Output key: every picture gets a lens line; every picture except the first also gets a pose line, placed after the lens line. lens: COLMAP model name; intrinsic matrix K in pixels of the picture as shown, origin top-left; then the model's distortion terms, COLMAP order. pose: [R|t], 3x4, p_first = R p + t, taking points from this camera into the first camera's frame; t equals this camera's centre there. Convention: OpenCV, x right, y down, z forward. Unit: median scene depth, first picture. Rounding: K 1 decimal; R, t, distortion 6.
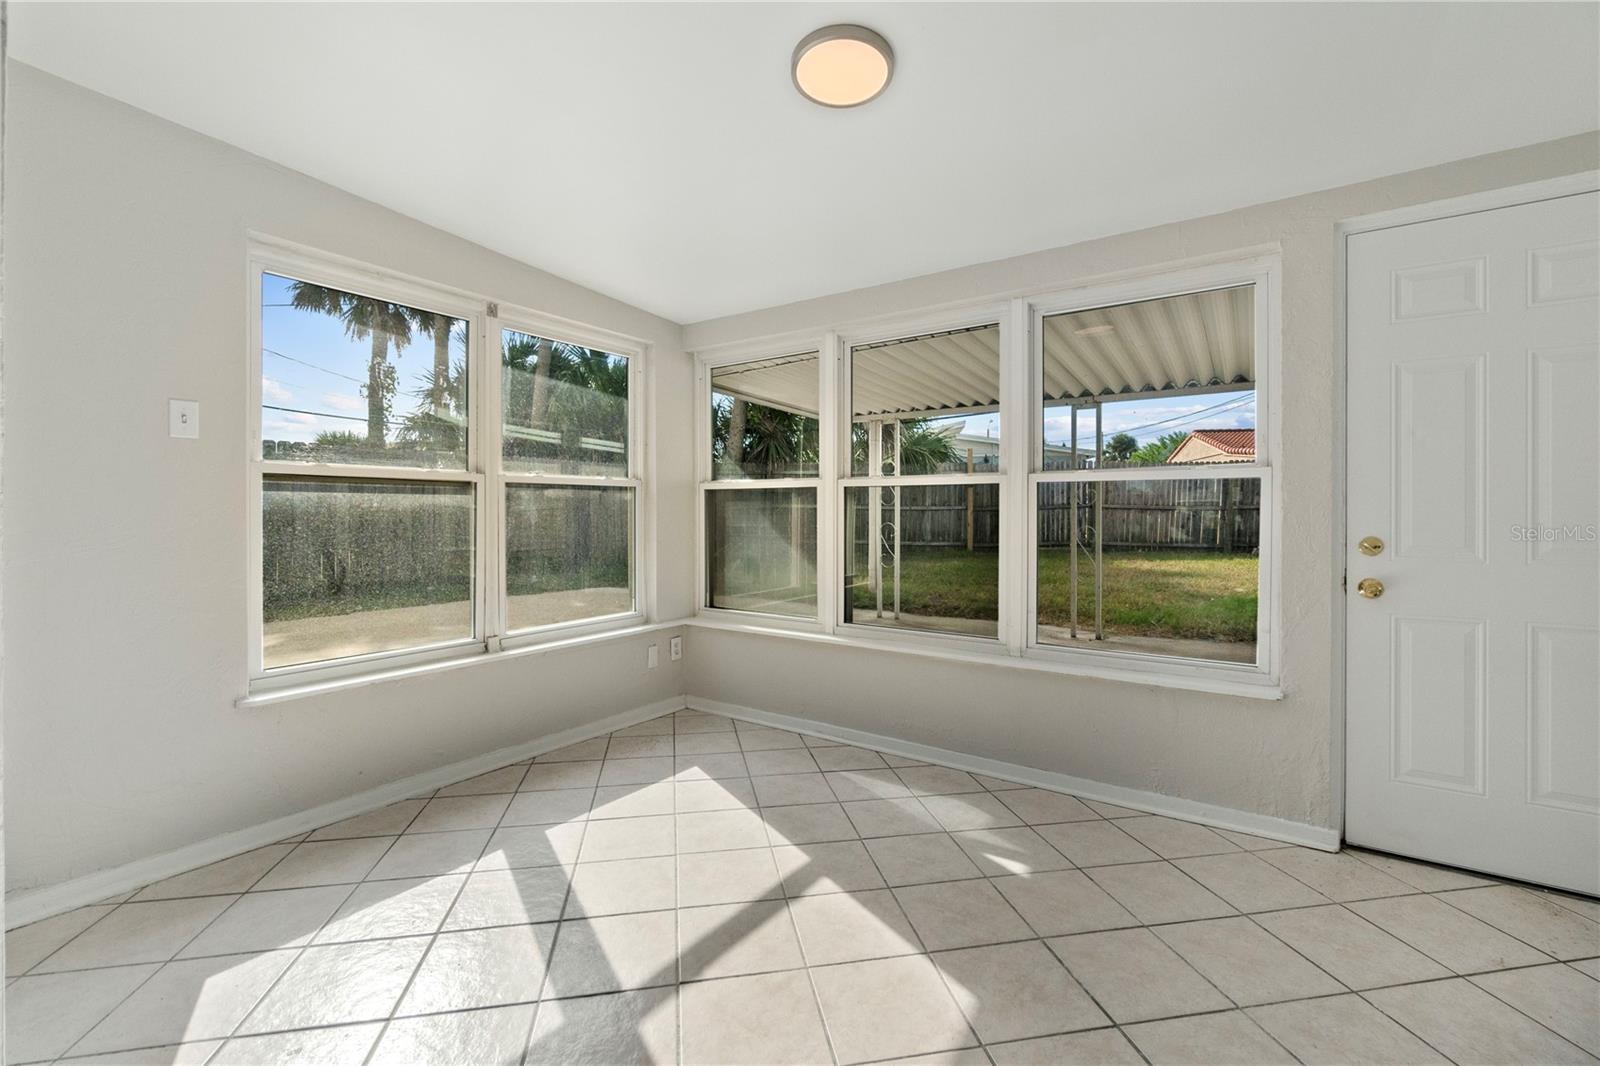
lens RADIAL K [[688.8, 0, 798.0], [0, 688.8, 514.0], [0, 0, 1]] dist [-0.000409, -0.000066]
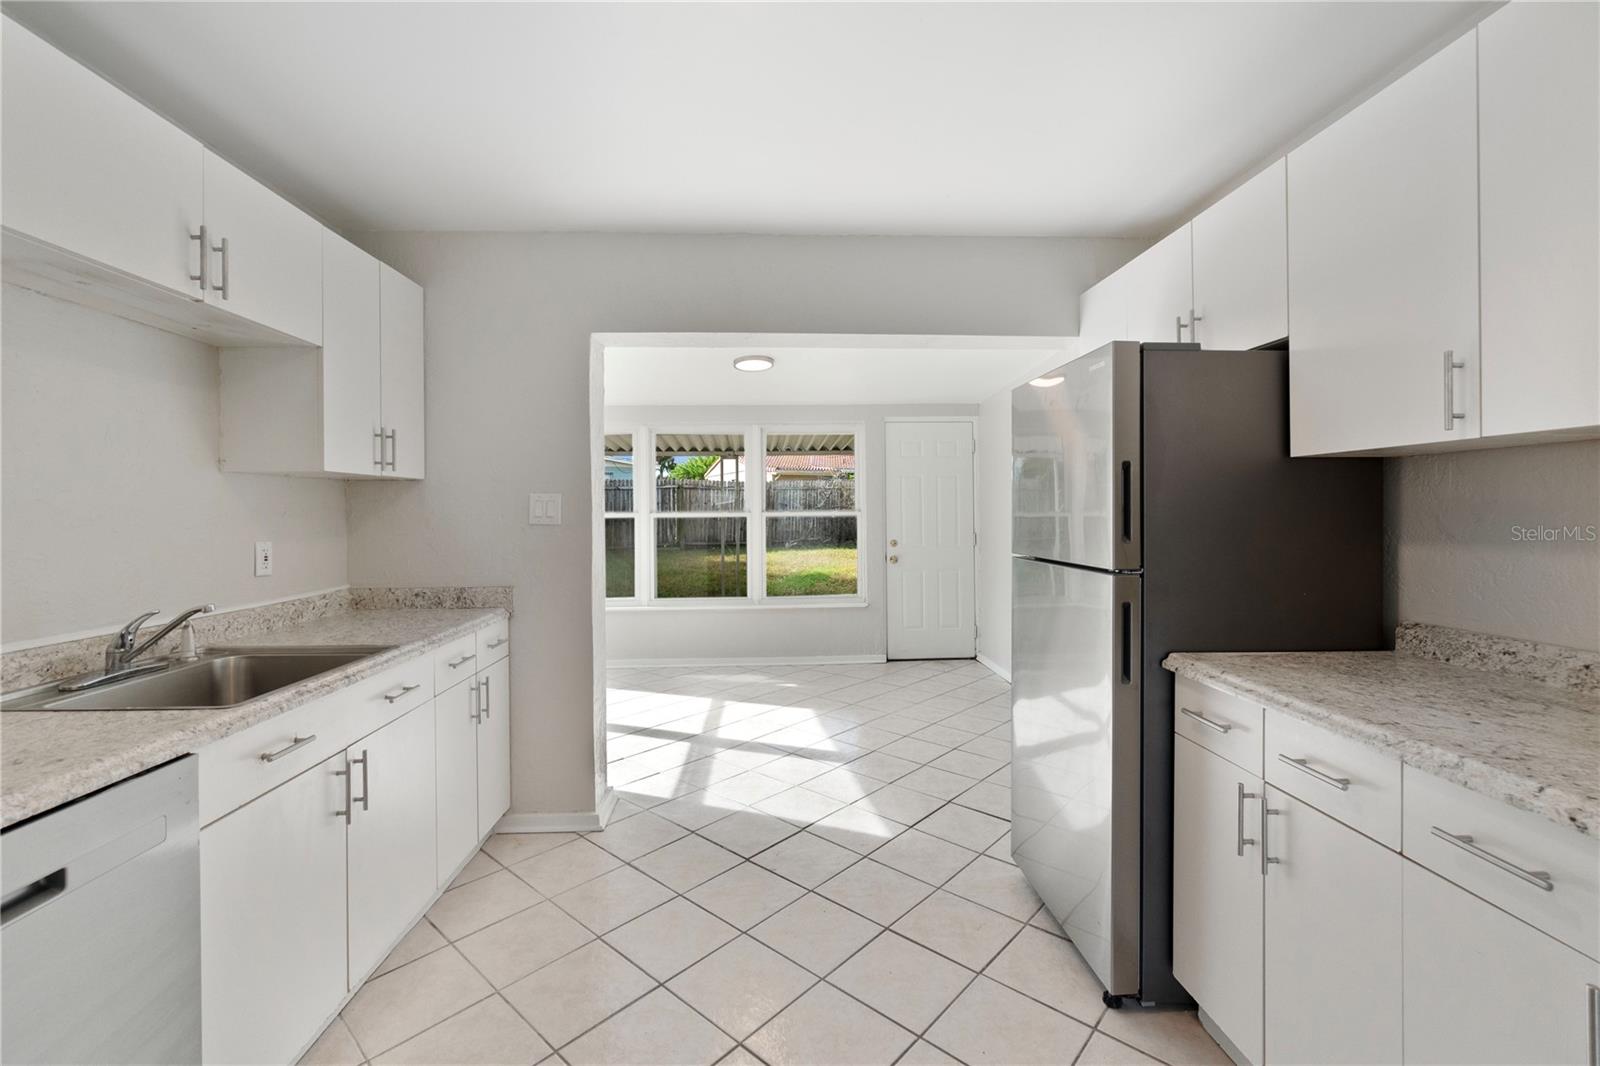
lens RADIAL K [[688.8, 0, 798.0], [0, 688.8, 514.0], [0, 0, 1]] dist [-0.000409, -0.000066]
pose [[0.795351, -0.012828, 0.606014, -0.978824], [0.014310, 0.999895, 0.002385, -0.071240], [-0.605981, 0.006776, 0.795451, -0.807631]]
